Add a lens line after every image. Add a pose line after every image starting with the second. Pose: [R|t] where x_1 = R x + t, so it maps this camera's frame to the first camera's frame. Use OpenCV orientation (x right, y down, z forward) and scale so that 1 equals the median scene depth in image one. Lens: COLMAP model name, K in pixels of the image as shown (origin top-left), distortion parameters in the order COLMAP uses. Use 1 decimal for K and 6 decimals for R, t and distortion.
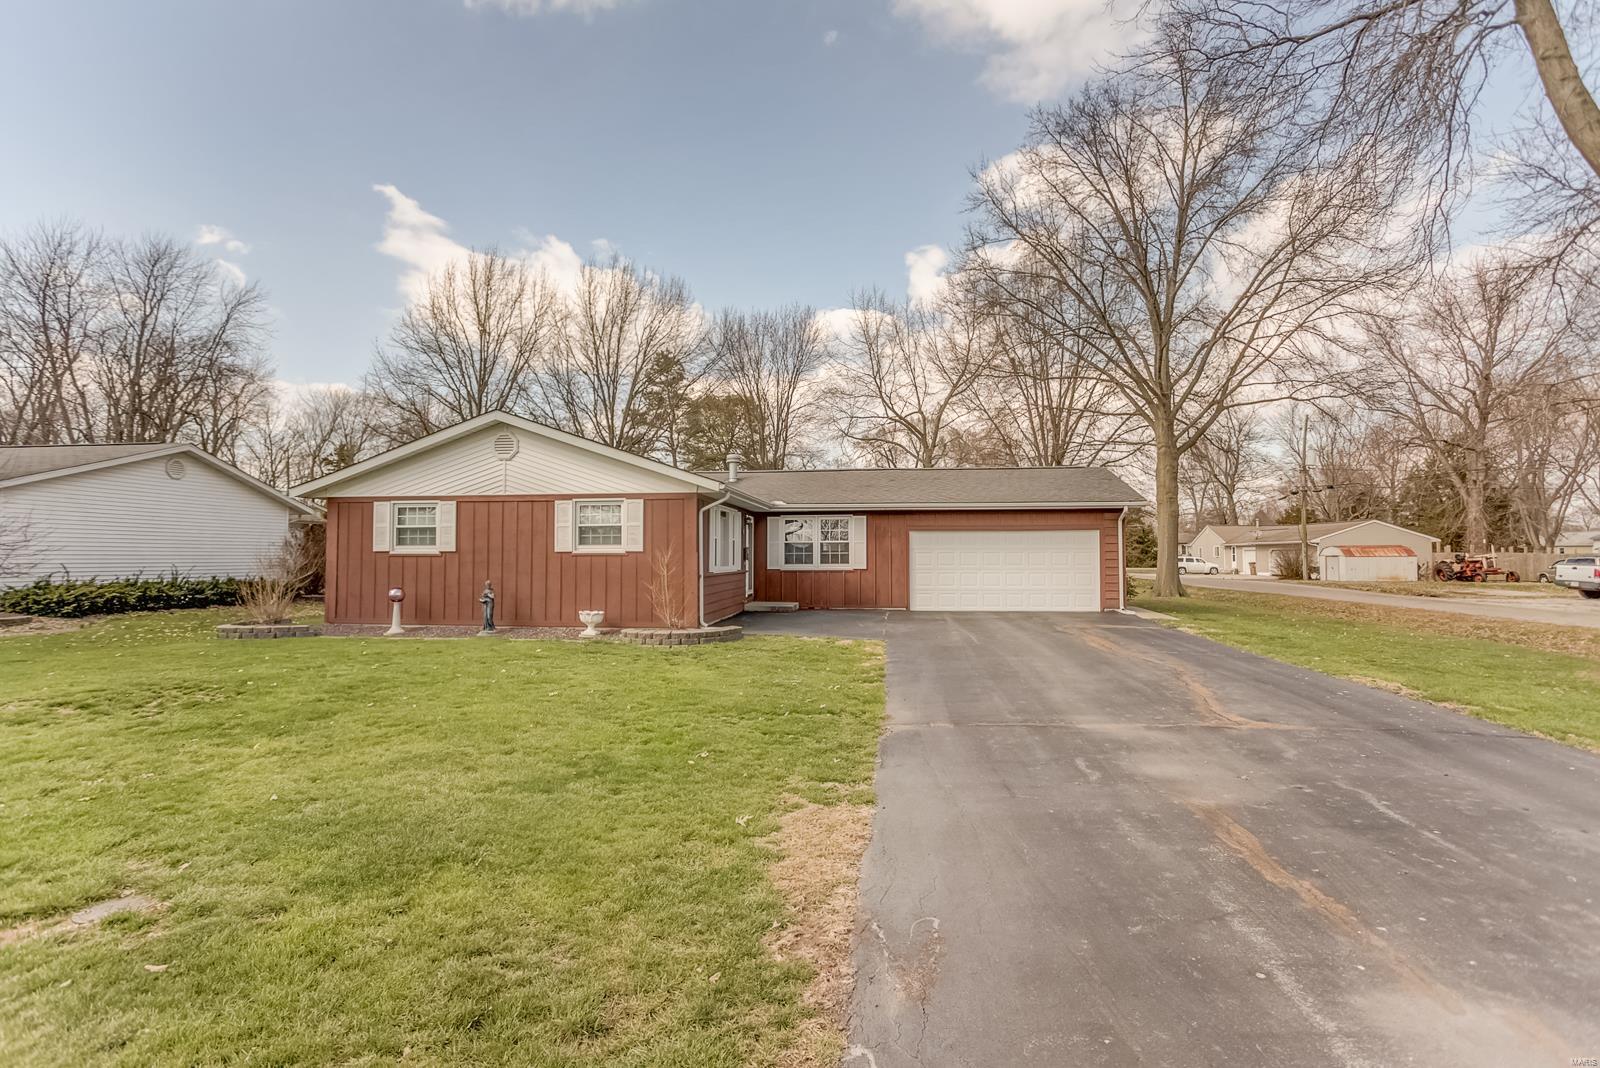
lens RADIAL K [[762.0, 0, 798.2], [0, 762.0, 528.6], [0, 0, 1]] dist [-0.033194, 0.025588]
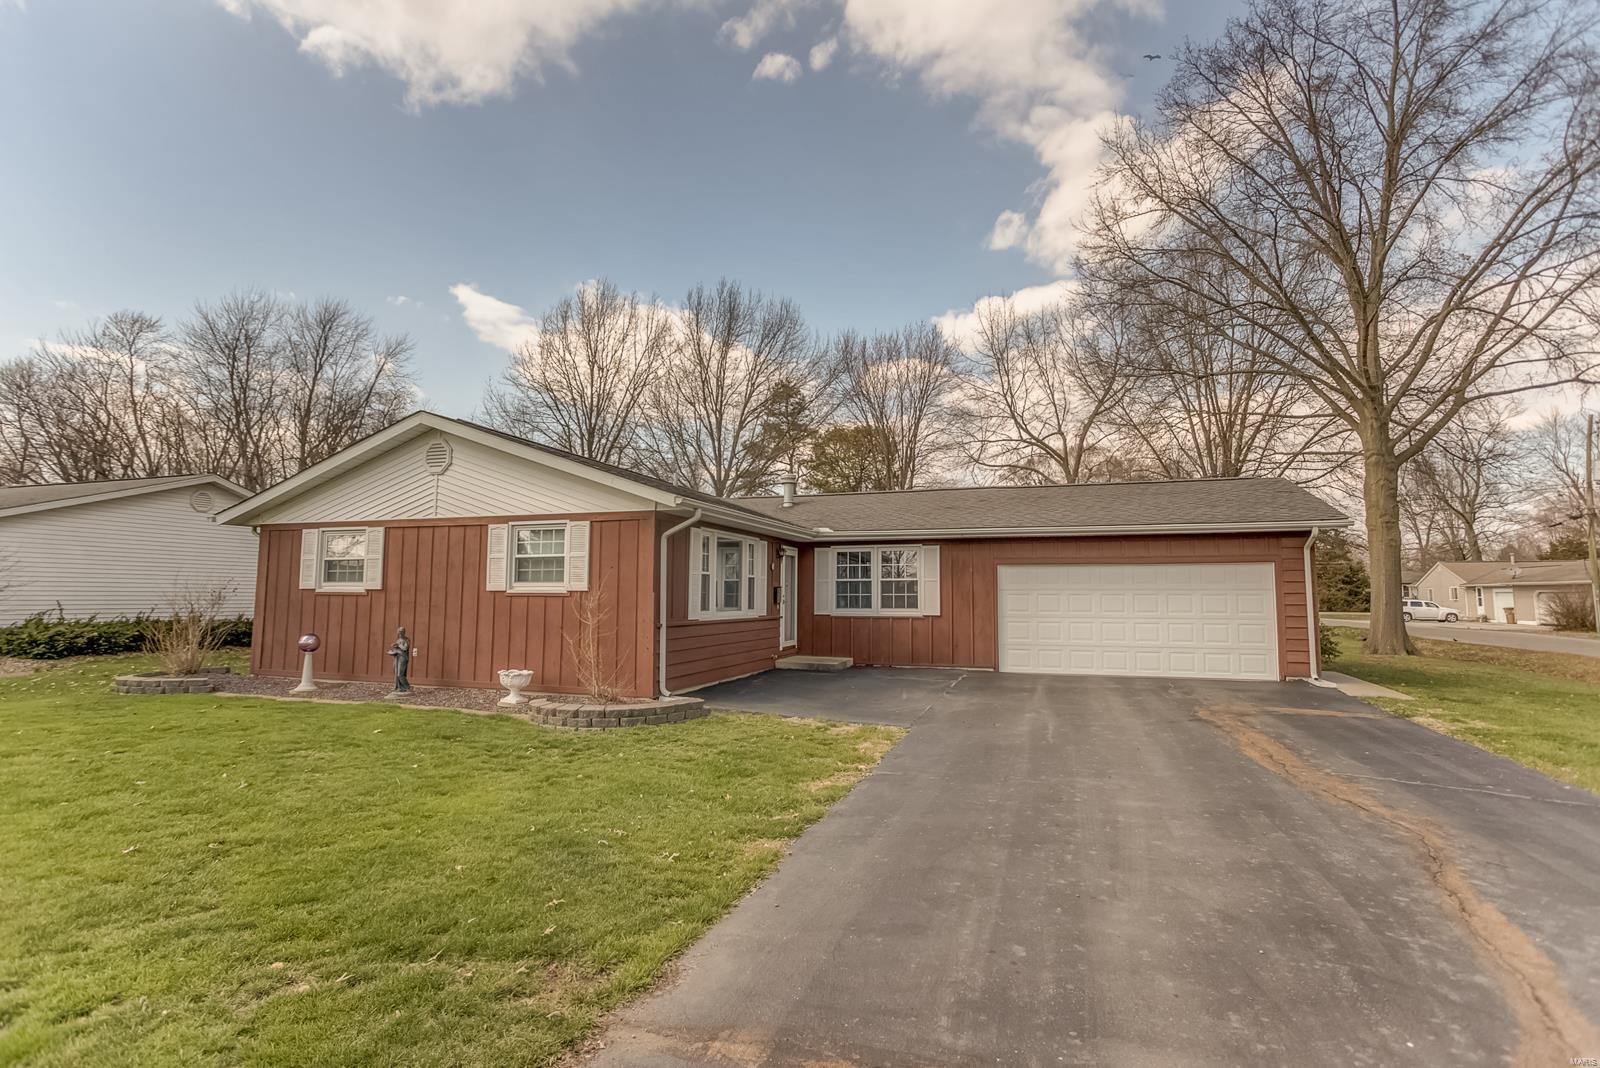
lens RADIAL K [[762.0, 0, 798.2], [0, 762.0, 528.6], [0, 0, 1]] dist [-0.033194, 0.025588]
pose [[0.979041, -0.011495, -0.203340, 0.106374], [0.001038, 0.998674, -0.051462, 0.005494], [0.203662, 0.050172, 0.977755, 0.223512]]
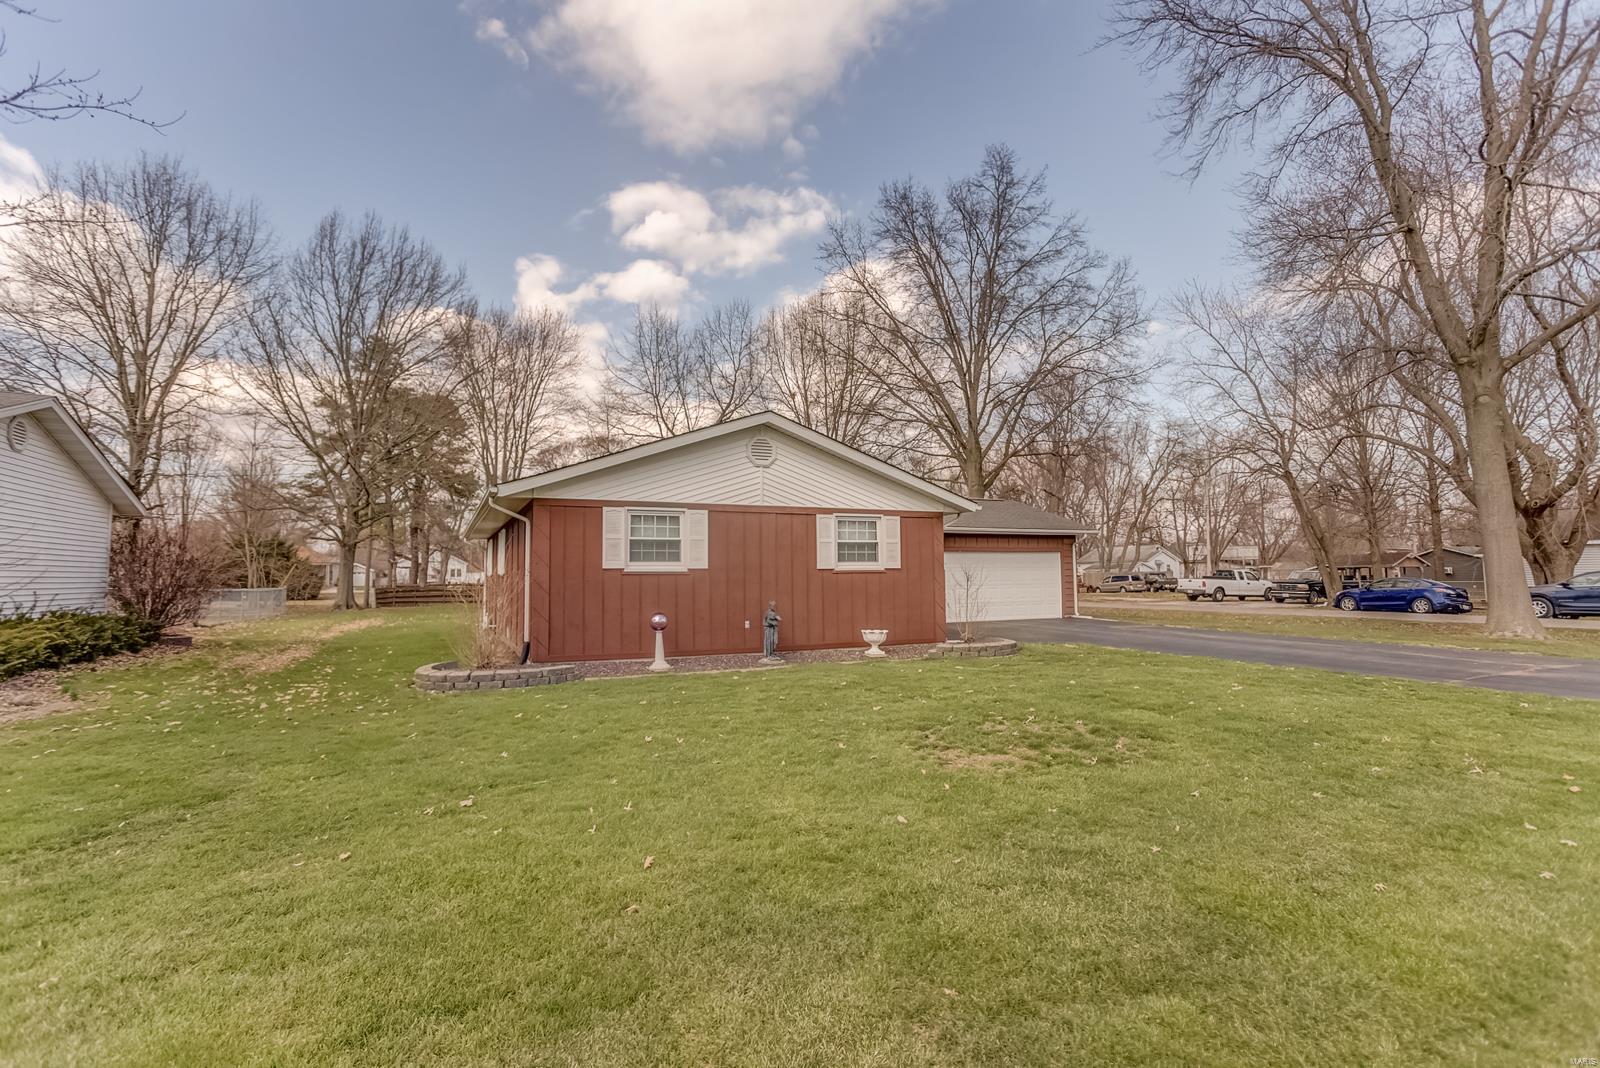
lens RADIAL K [[762.0, 0, 798.2], [0, 762.0, 528.6], [0, 0, 1]] dist [-0.033194, 0.025588]
pose [[0.852422, 0.027445, 0.522134, -0.602188], [-0.013850, 0.999456, -0.029924, 0.006673], [-0.522671, 0.018277, 0.852338, 0.154481]]
